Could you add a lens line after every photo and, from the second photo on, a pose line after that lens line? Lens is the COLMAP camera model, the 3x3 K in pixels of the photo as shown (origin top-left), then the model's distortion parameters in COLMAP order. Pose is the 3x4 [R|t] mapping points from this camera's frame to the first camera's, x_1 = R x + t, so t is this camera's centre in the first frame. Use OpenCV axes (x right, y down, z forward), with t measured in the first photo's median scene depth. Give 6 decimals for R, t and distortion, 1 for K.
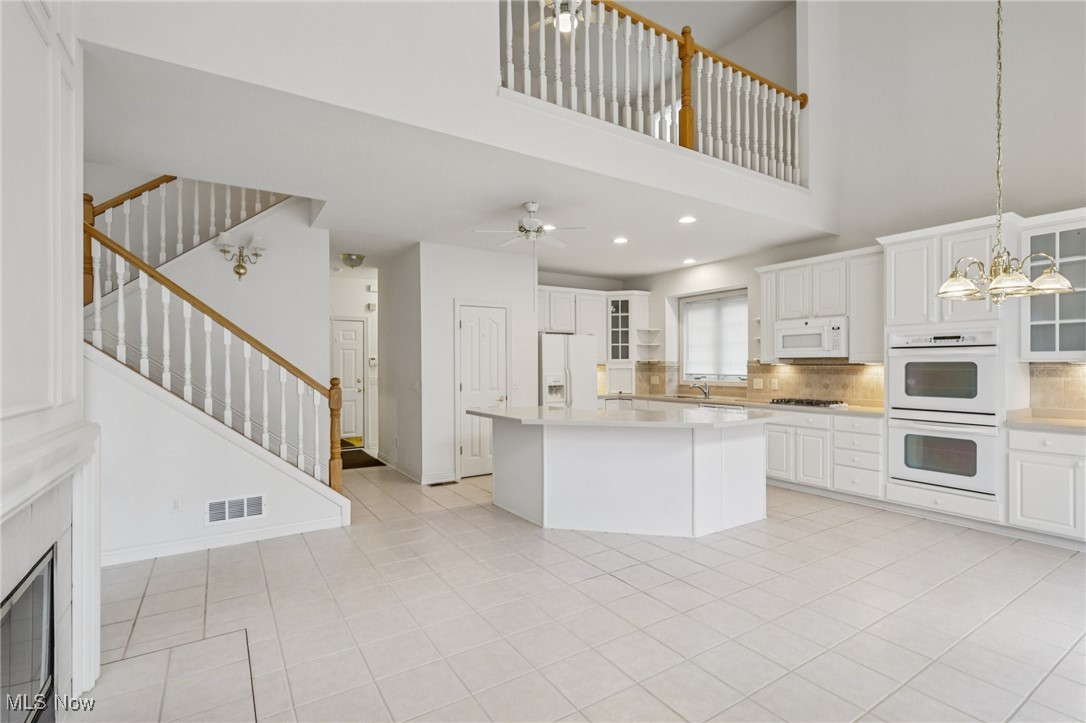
lens RADIAL K [[505.5, 0, 544.5], [0, 505.5, 367.2], [0, 0, 1]] dist [-0.000301, 0.000719]
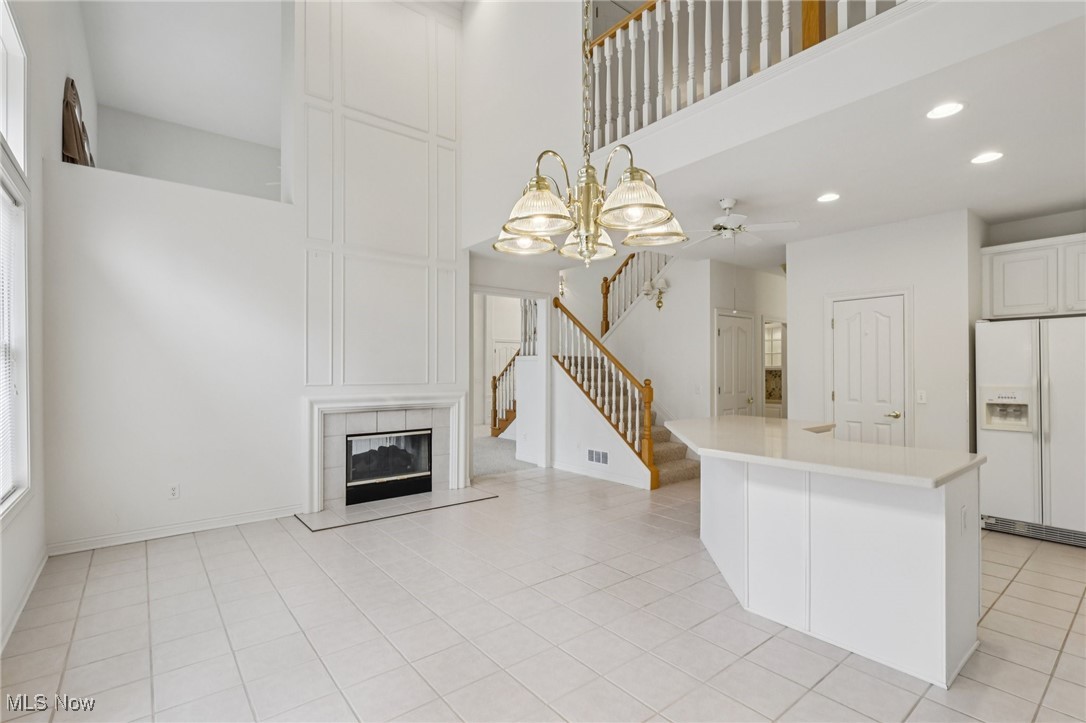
lens RADIAL K [[505.5, 0, 542.3], [0, 505.5, 368.7], [0, 0, 1]] dist [-0.000301, 0.000719]
pose [[0.101657, 0.001880, -0.994818, 0.650634], [-0.004332, 0.999990, 0.001447, -0.006120], [0.994810, 0.004163, 0.101664, 0.415349]]
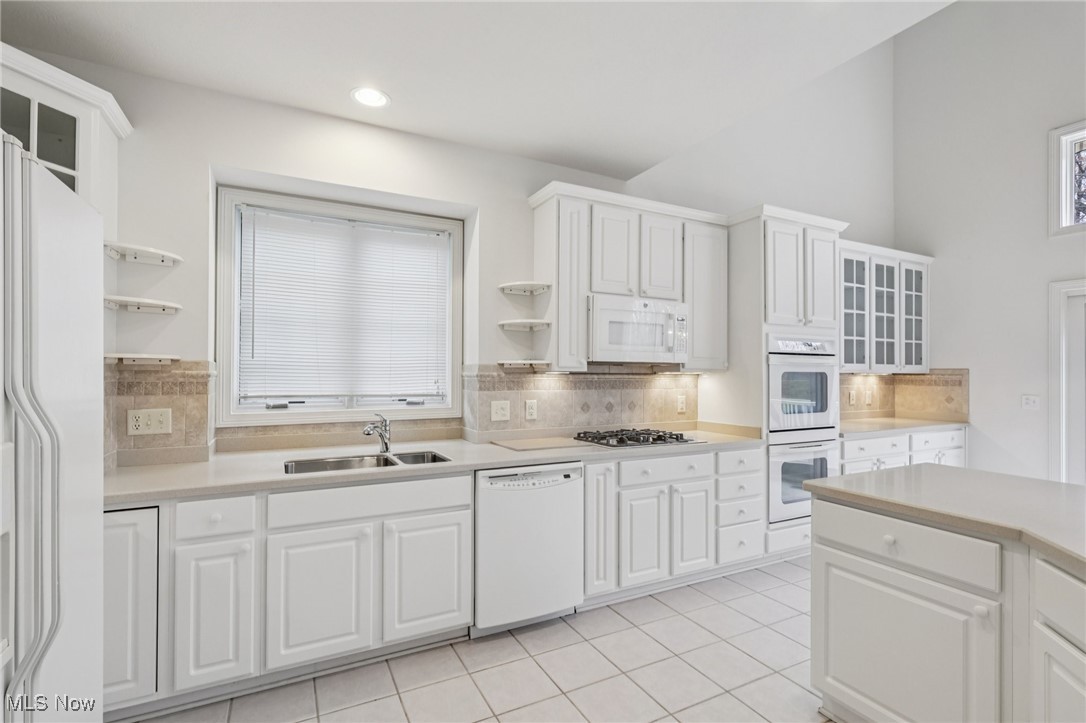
lens RADIAL K [[505.5, 0, 545.4], [0, 505.5, 373.1], [0, 0, 1]] dist [-0.000301, 0.000719]
pose [[0.094629, 0.003931, 0.995505, -0.081365], [-0.001733, 0.999991, -0.003784, -0.003149], [-0.995511, -0.001367, 0.094635, 0.965988]]
